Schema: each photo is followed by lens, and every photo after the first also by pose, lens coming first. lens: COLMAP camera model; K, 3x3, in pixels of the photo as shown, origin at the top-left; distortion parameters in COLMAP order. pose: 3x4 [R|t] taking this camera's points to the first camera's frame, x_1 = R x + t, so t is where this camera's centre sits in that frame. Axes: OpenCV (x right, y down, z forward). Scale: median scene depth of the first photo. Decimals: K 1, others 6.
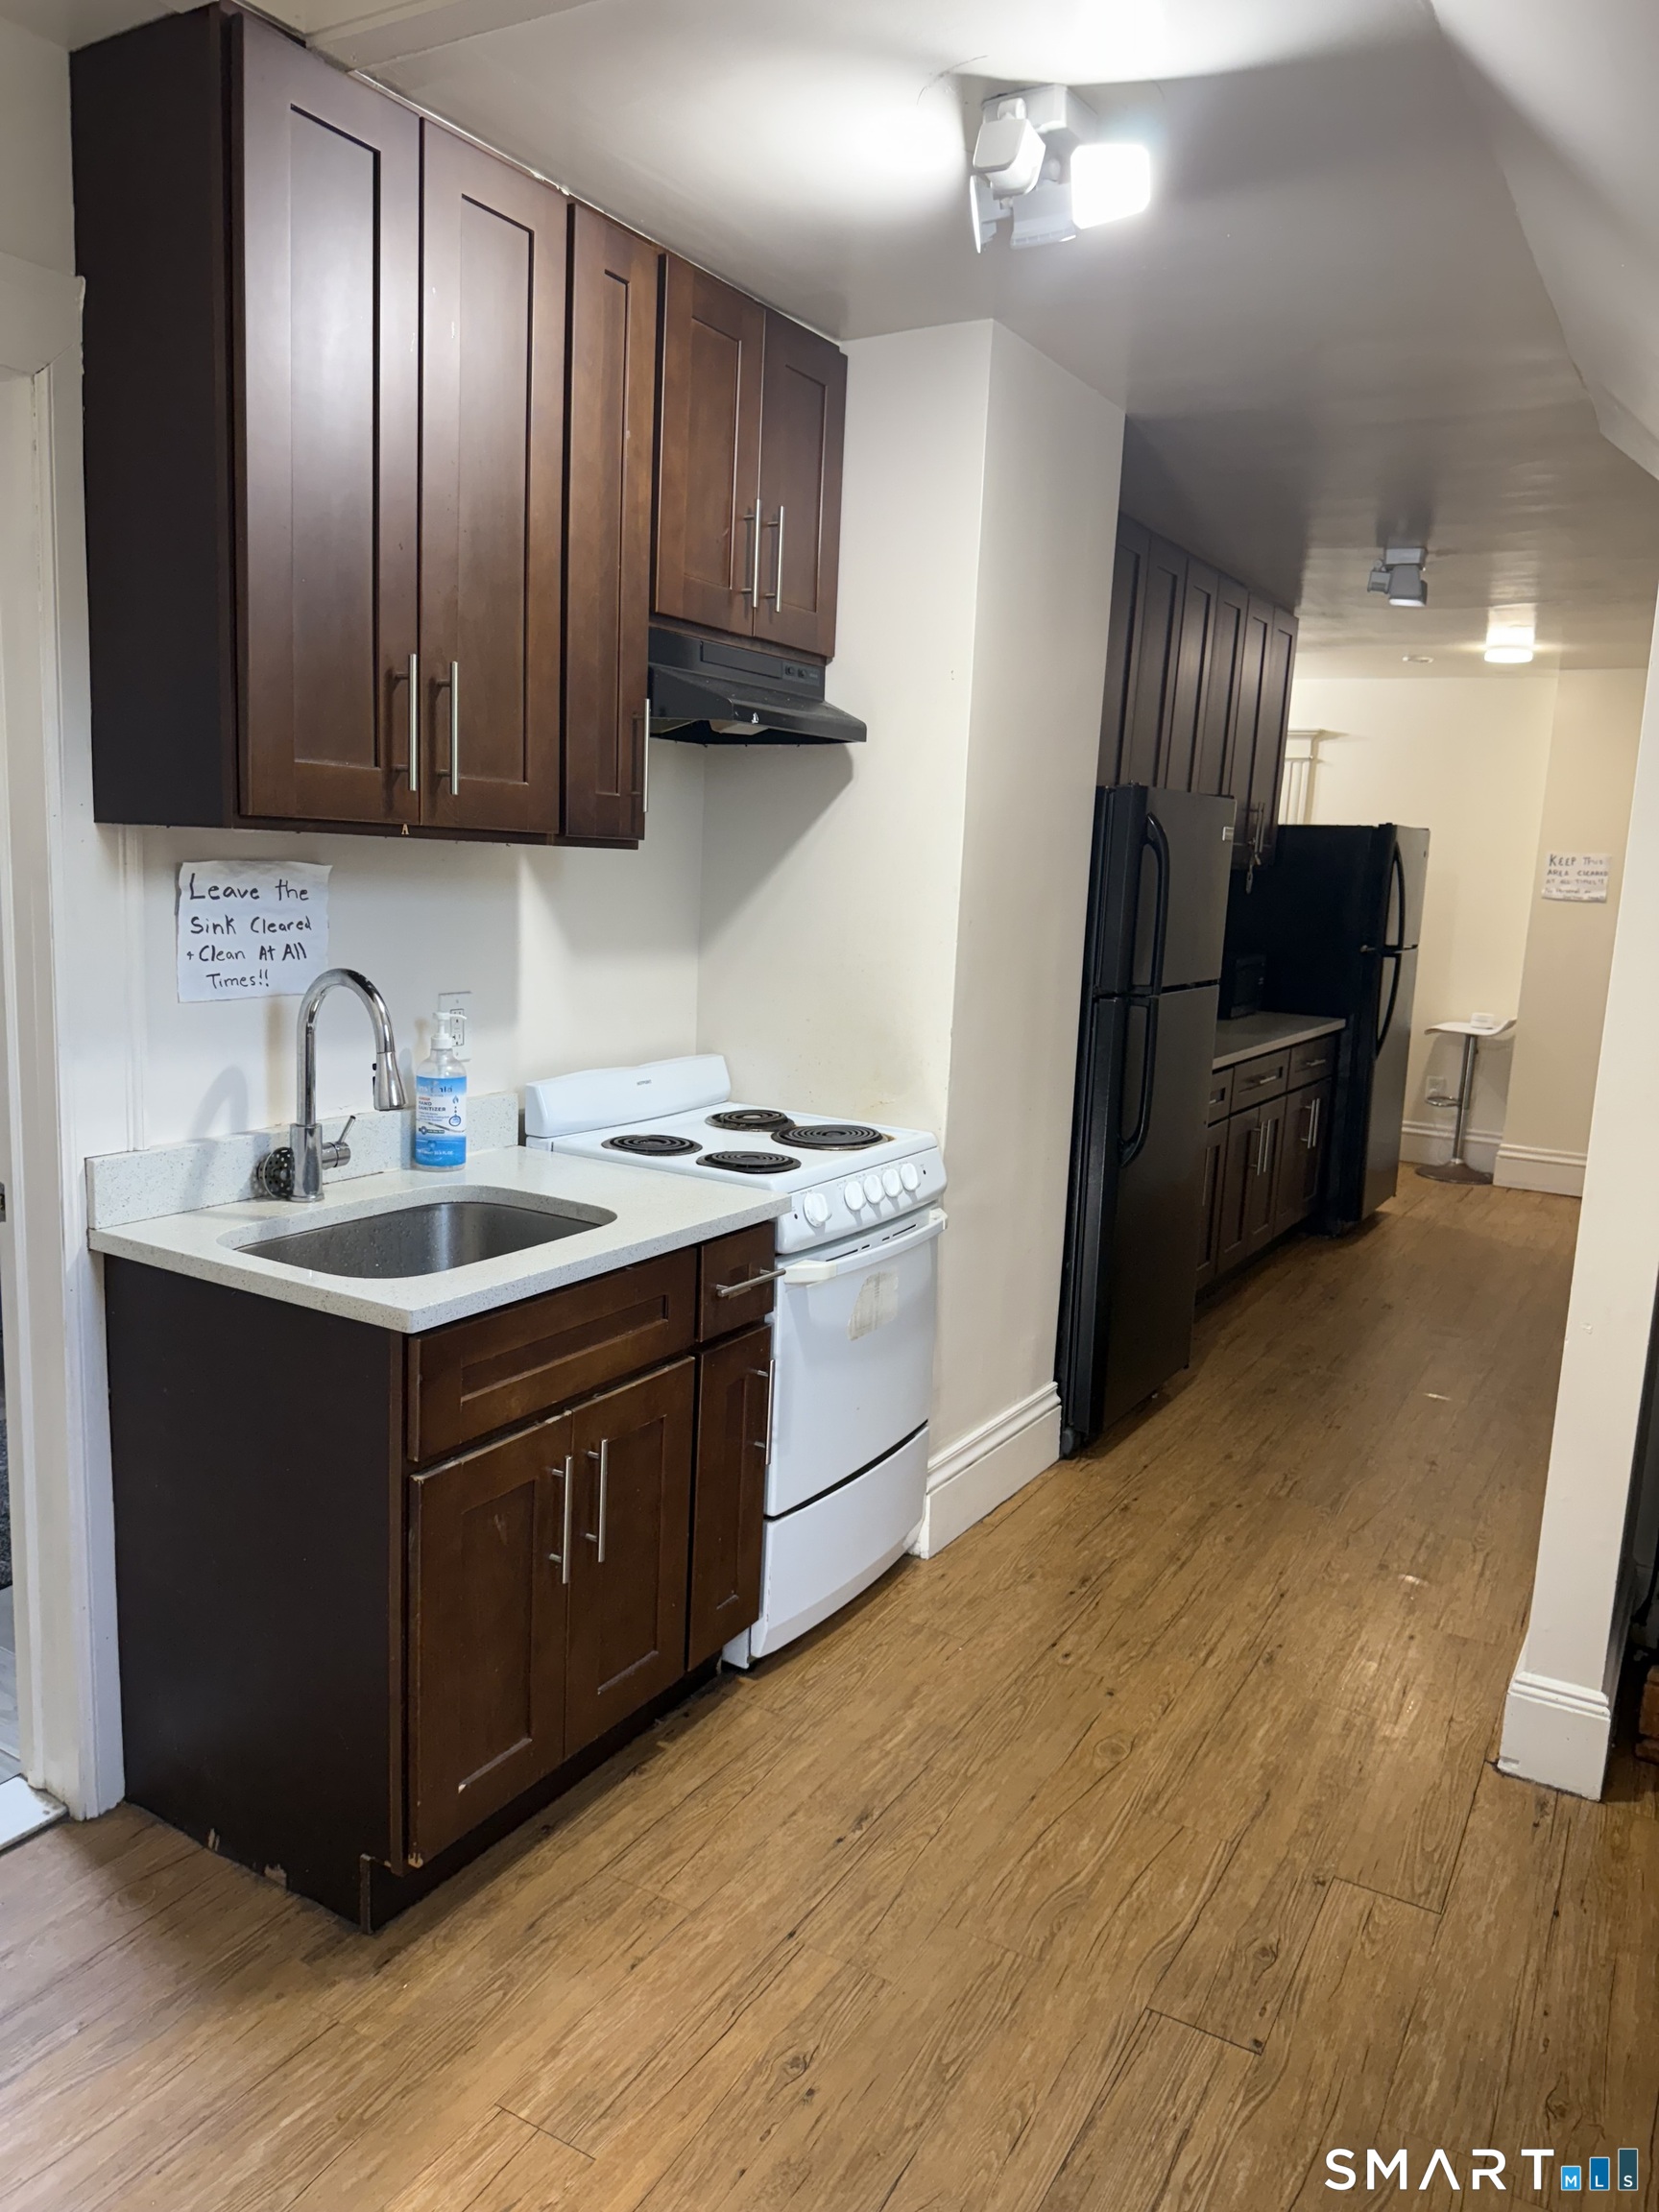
lens RADIAL K [[1566.2, 0, 804.8], [0, 1566.2, 1093.6], [0, 0, 1]] dist [0.036963, -0.046546]
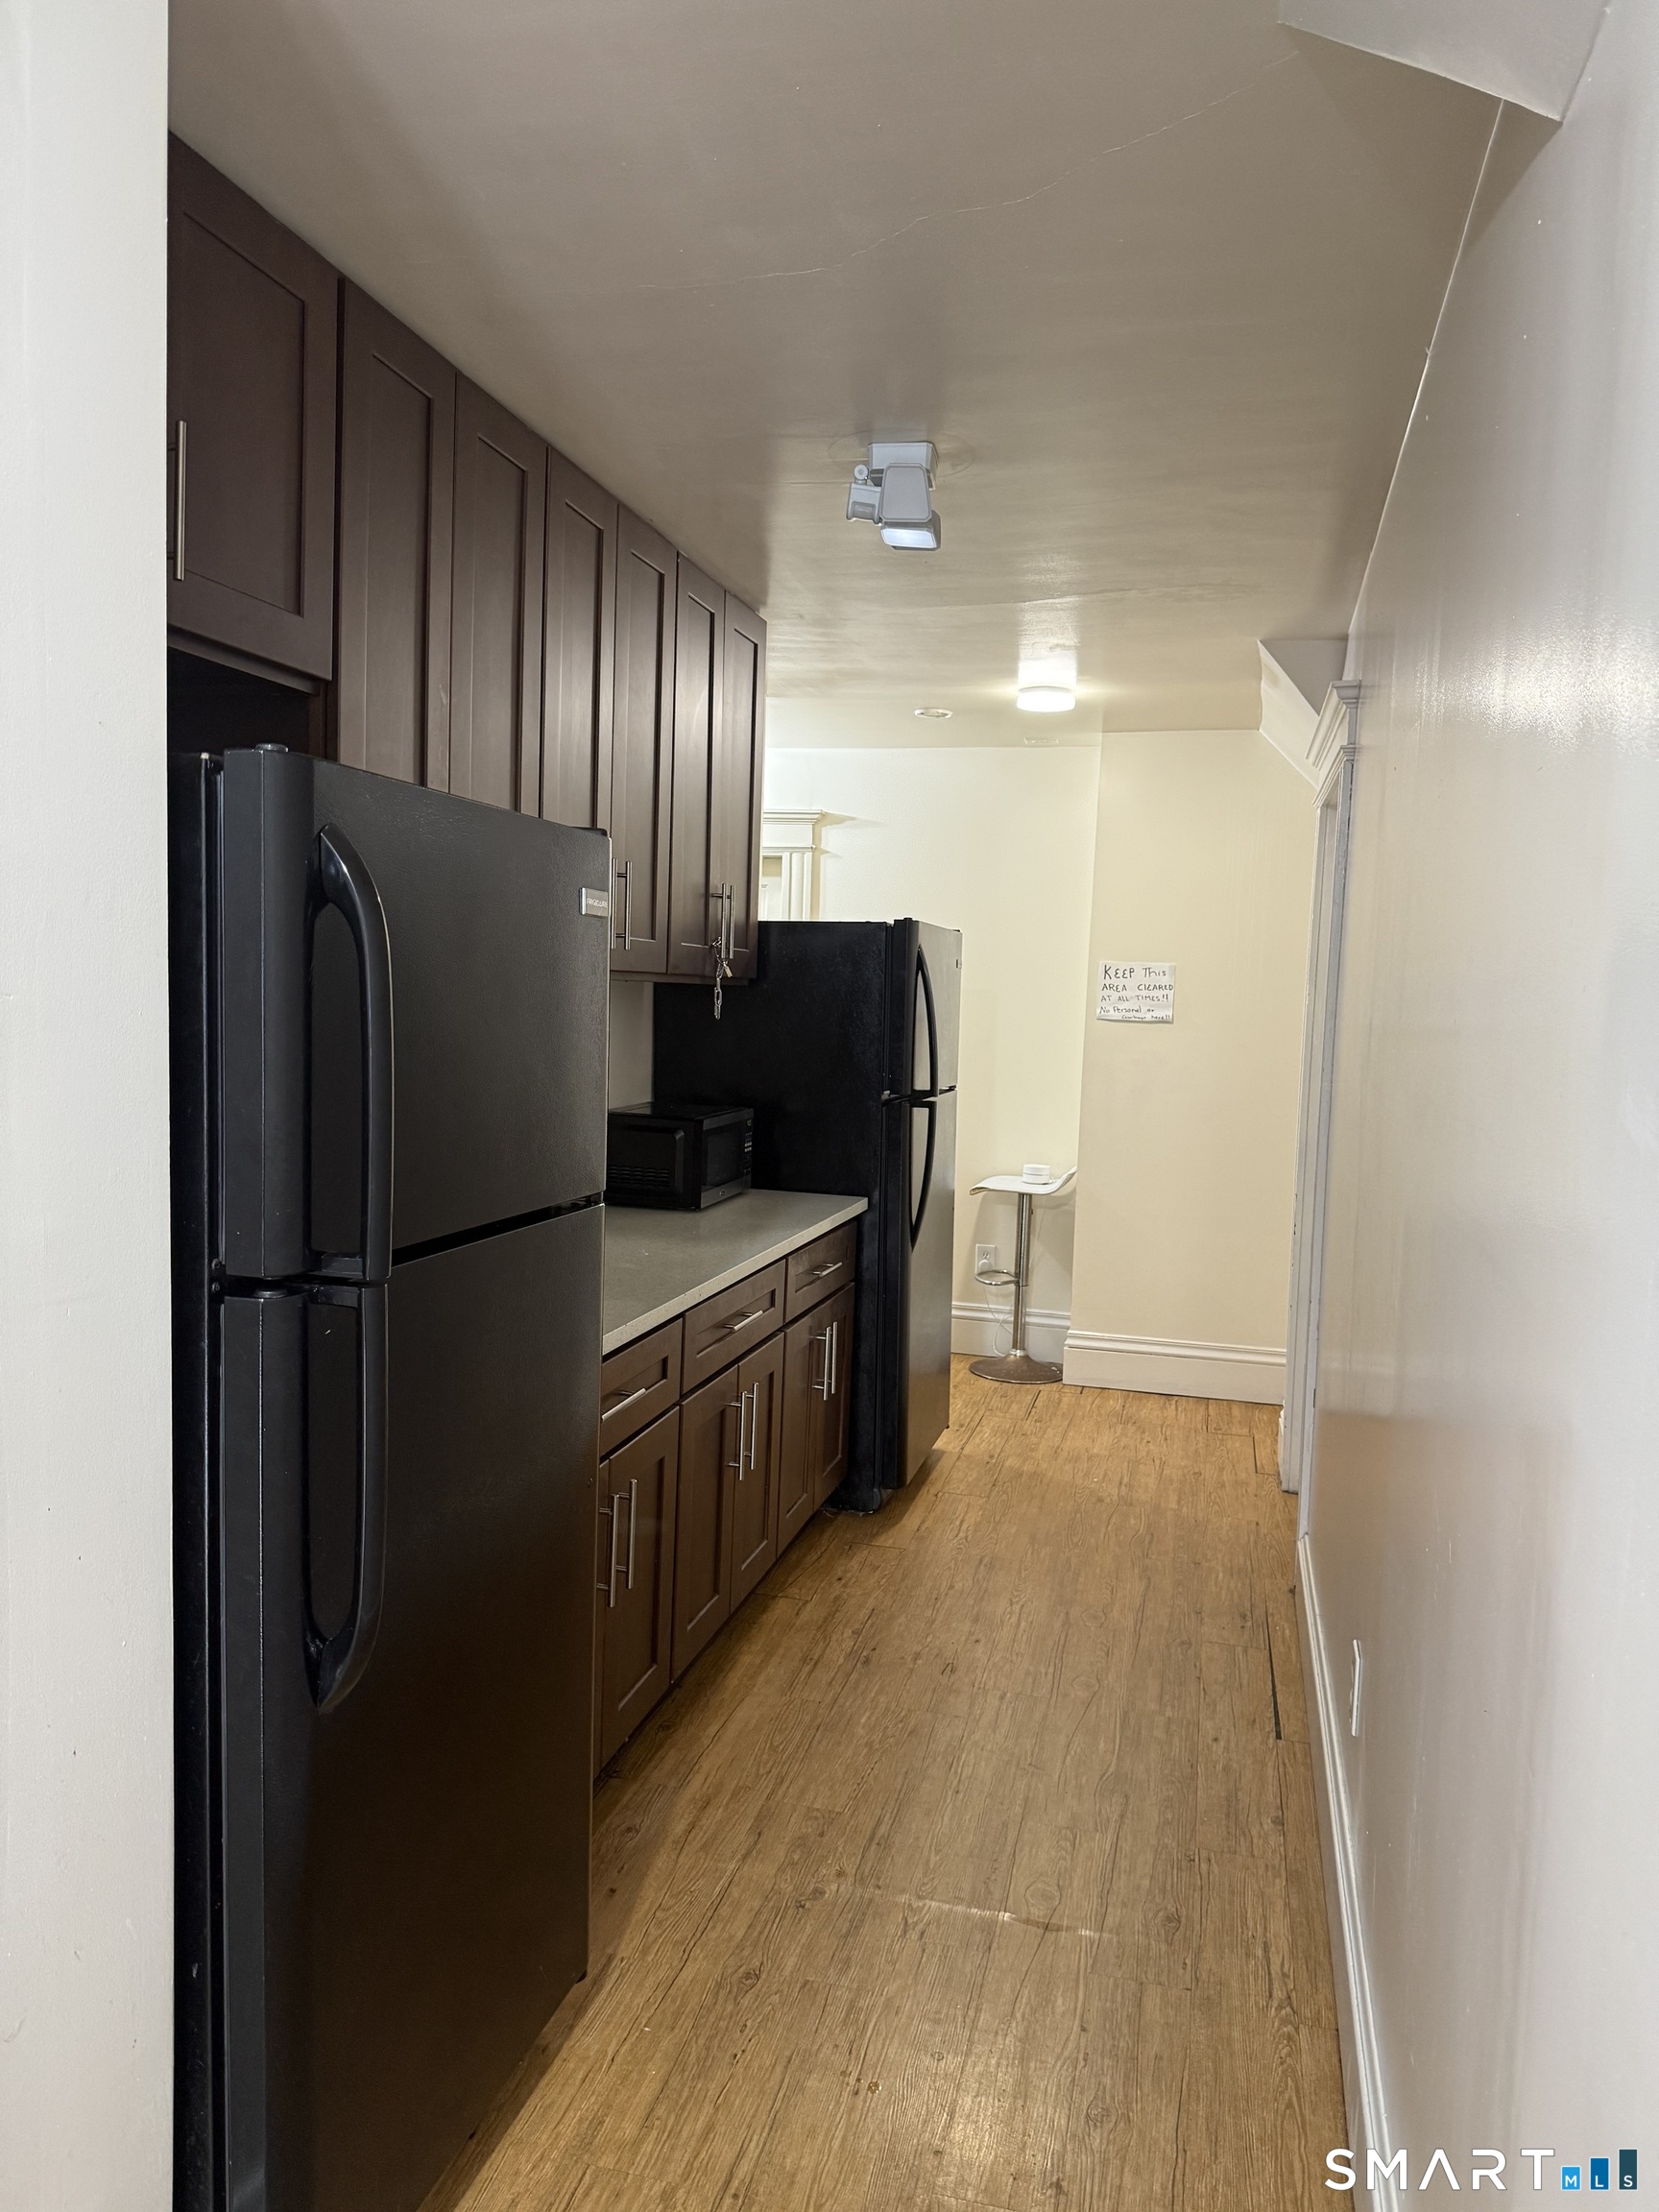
lens RADIAL K [[1566.2, 0, 829.6], [0, 1566.2, 1113.0], [0, 0, 1]] dist [0.036963, -0.046546]
pose [[0.956712, -0.036650, 0.288720, 0.119996], [0.056493, 0.996556, -0.060694, -0.040463], [-0.285501, 0.074378, 0.955488, 0.315419]]
